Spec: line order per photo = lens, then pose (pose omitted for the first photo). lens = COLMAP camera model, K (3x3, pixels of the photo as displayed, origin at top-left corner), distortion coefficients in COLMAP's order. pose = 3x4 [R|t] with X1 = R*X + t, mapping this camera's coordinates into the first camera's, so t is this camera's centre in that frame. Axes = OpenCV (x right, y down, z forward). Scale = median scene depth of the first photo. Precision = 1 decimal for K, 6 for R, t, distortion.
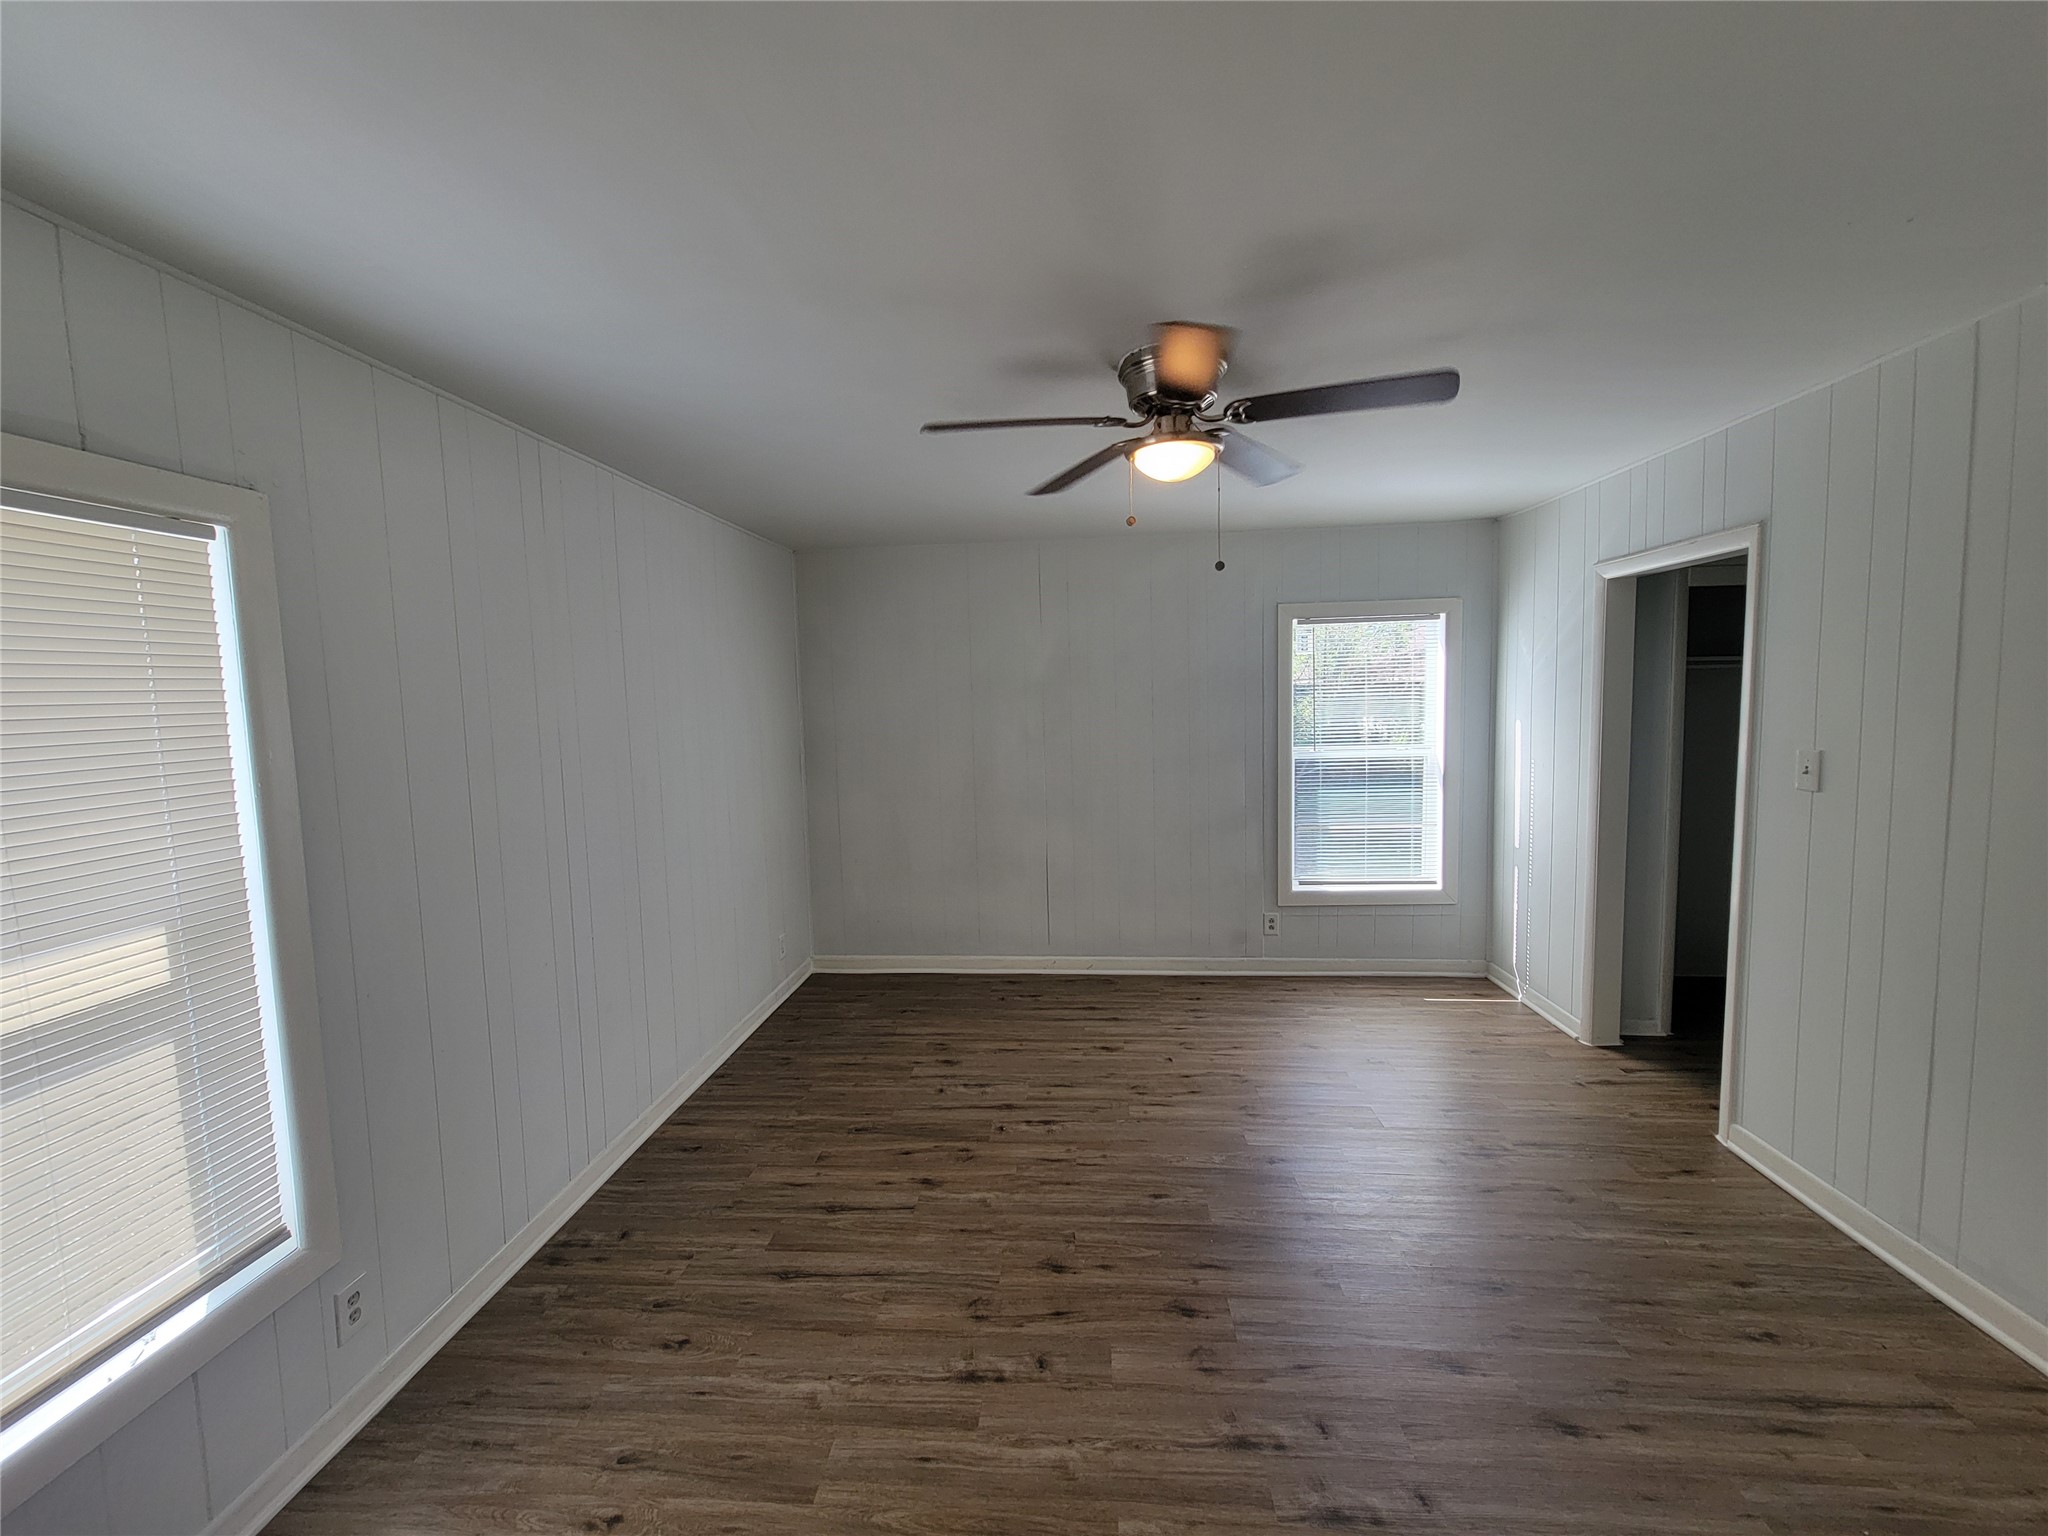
lens RADIAL K [[835.5, 0, 1022.0], [0, 835.5, 778.0], [0, 0, 1]] dist [-0.001631, 0.000786]
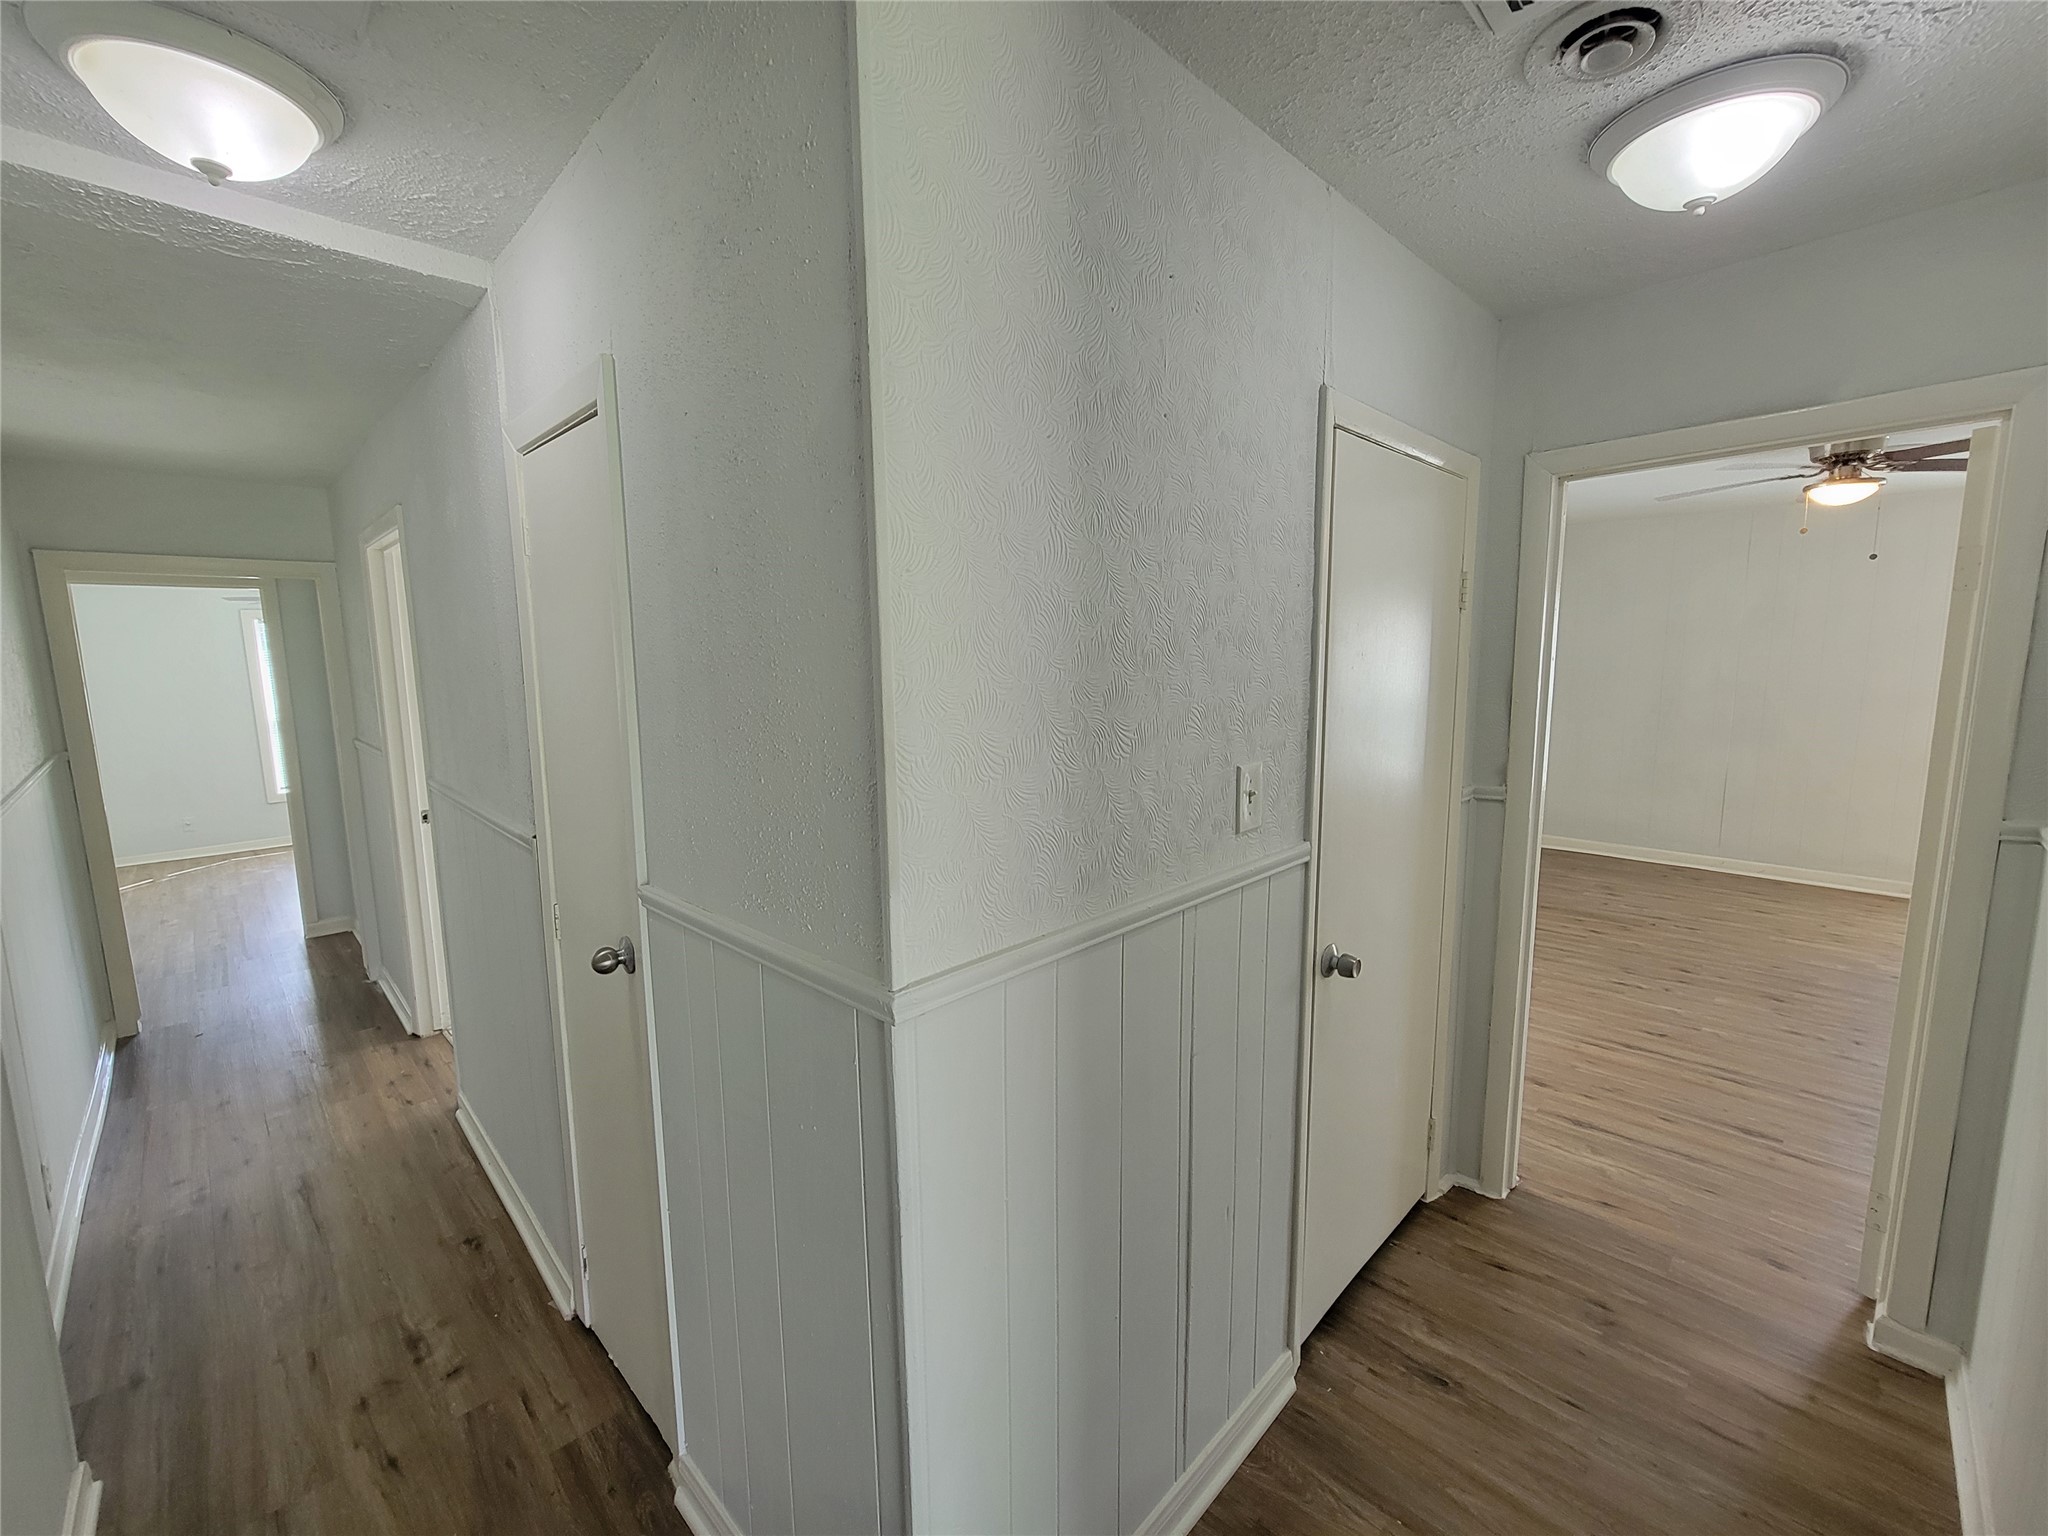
lens RADIAL K [[835.5, 0, 1030.3], [0, 835.5, 757.2], [0, 0, 1]] dist [-0.001631, 0.000786]
pose [[0.763601, 0.109452, -0.636344, 0.054444], [-0.072651, 0.993834, 0.083761, 0.098920], [0.641589, -0.017729, 0.766844, -1.122913]]
